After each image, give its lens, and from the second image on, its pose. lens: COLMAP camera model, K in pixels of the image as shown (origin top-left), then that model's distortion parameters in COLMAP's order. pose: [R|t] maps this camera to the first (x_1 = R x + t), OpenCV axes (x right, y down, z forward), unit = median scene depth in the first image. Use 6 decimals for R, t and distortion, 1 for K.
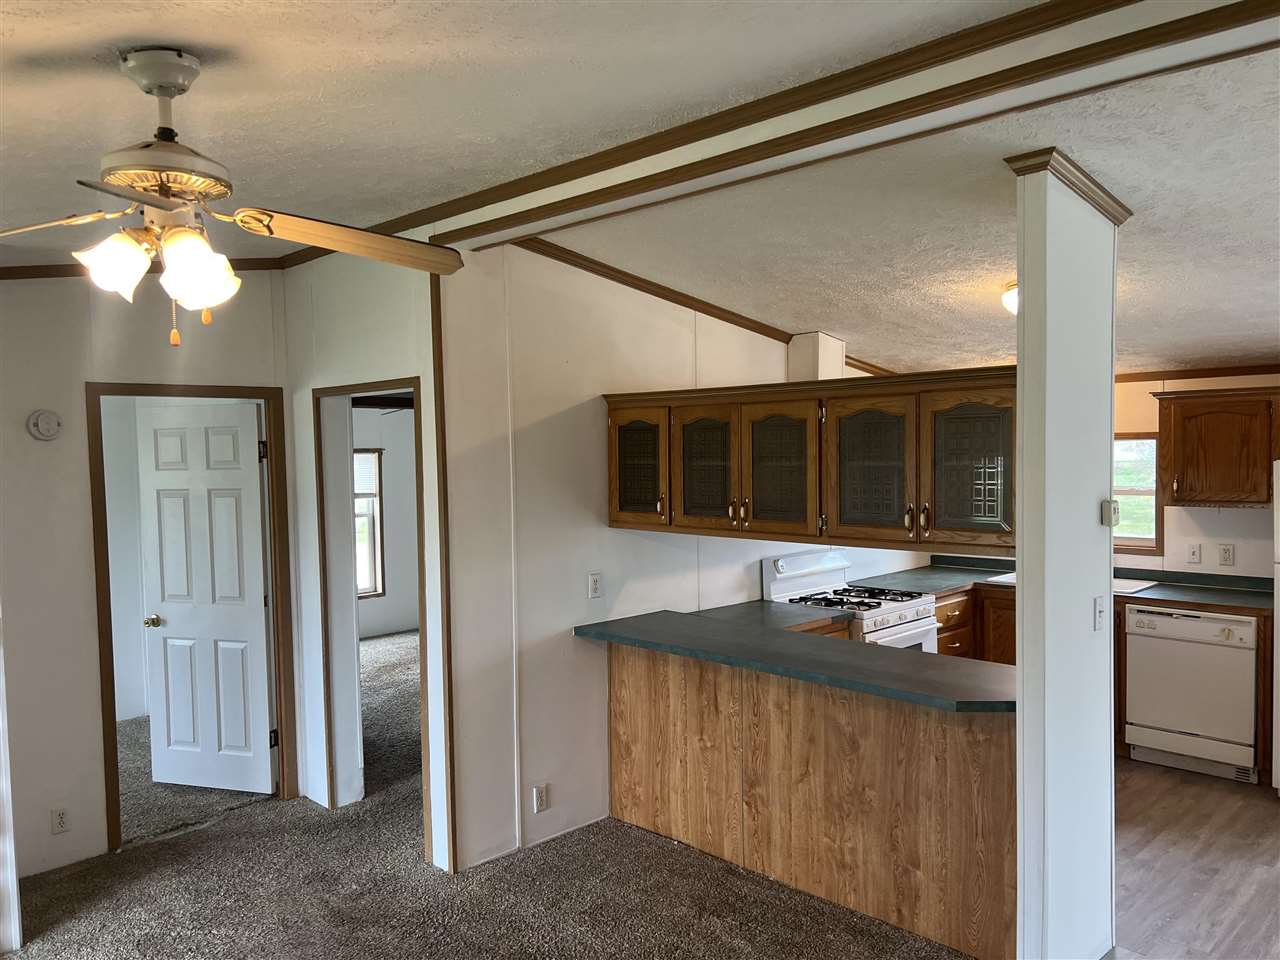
lens RADIAL K [[970.7, 0, 640.0], [0, 970.7, 480.0], [0, 0, 1]] dist [0.023790, -0.003249]
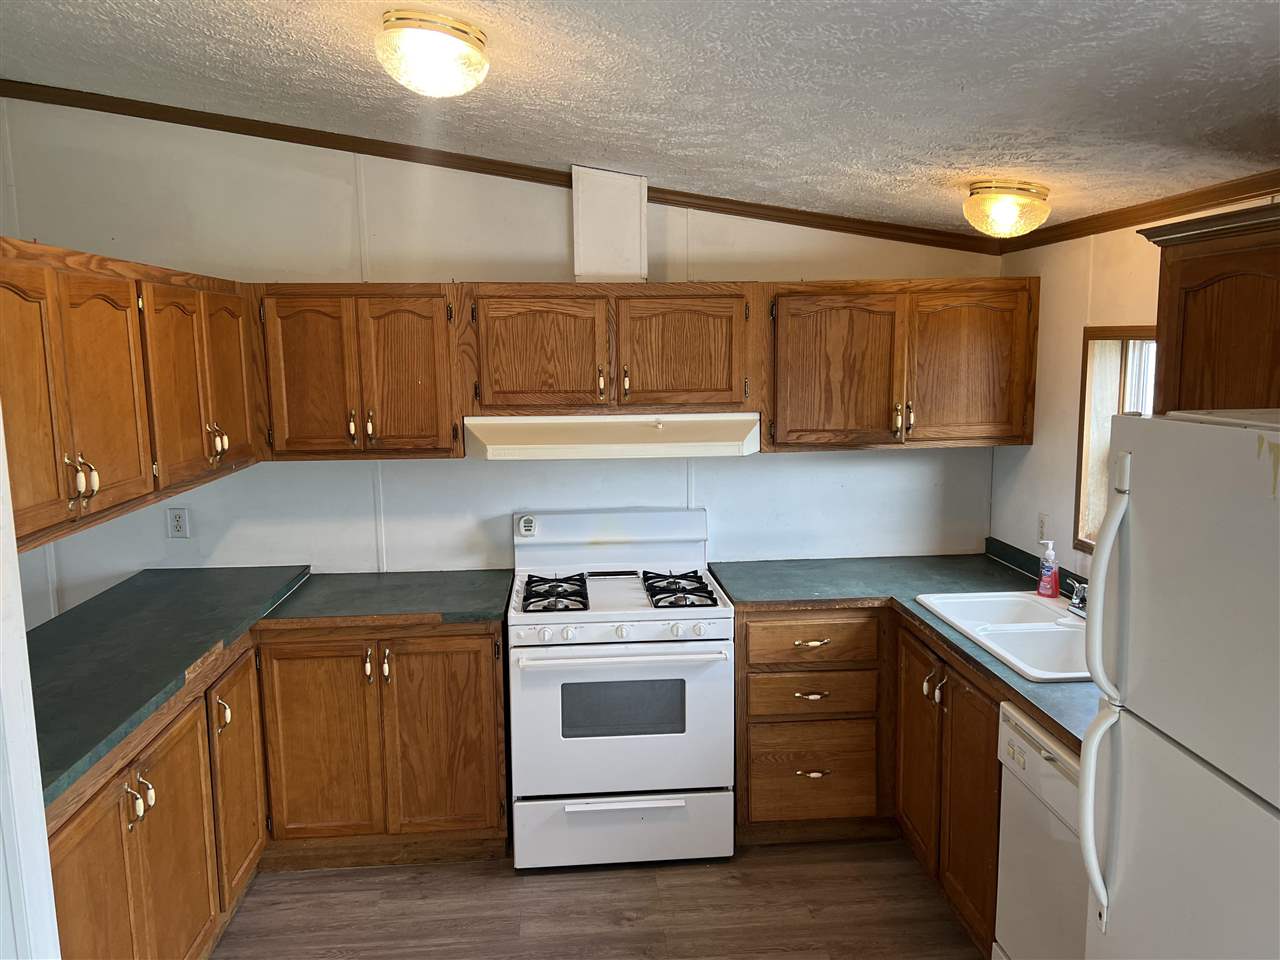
lens RADIAL K [[937.9, 0, 640.1], [0, 937.9, 489.4], [0, 0, 1]] dist [0.106807, -0.217342]
pose [[0.768119, 0.103148, -0.631944, 0.857075], [-0.026537, 0.991220, 0.129535, -0.035920], [0.639757, -0.082728, 0.764112, 0.739072]]
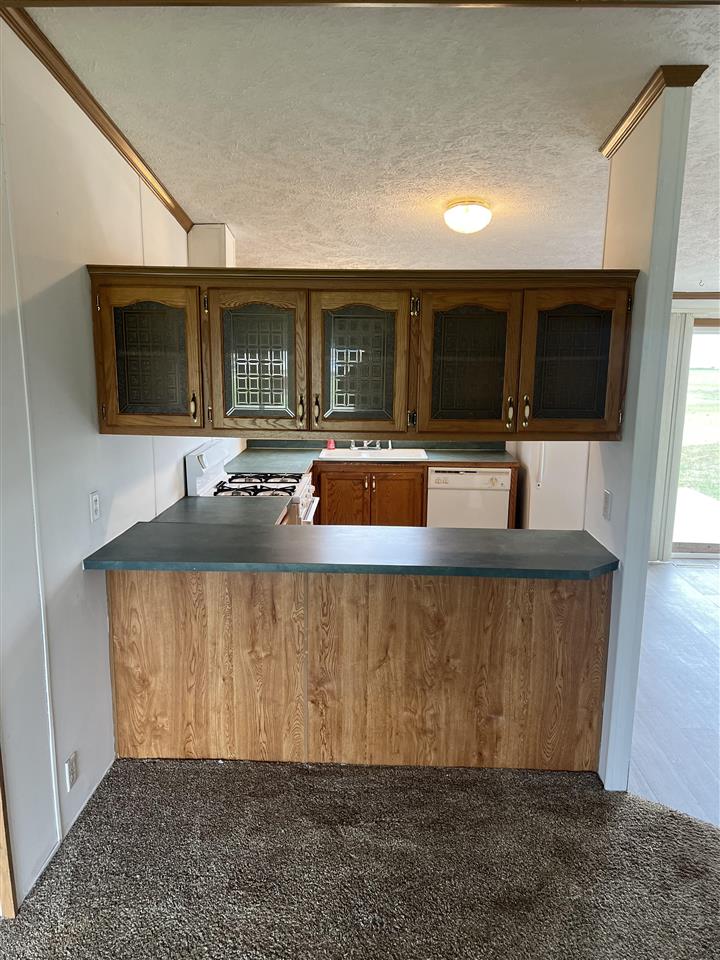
lens RADIAL K [[739.5, 0, 359.3], [0, 739.5, 487.6], [0, 0, 1]] dist [0.080915, -0.113467]
pose [[0.731798, -0.110919, 0.672435, -0.348497], [0.007057, 0.987847, 0.155267, -0.004218], [-0.681485, -0.108878, 0.723687, 0.440713]]
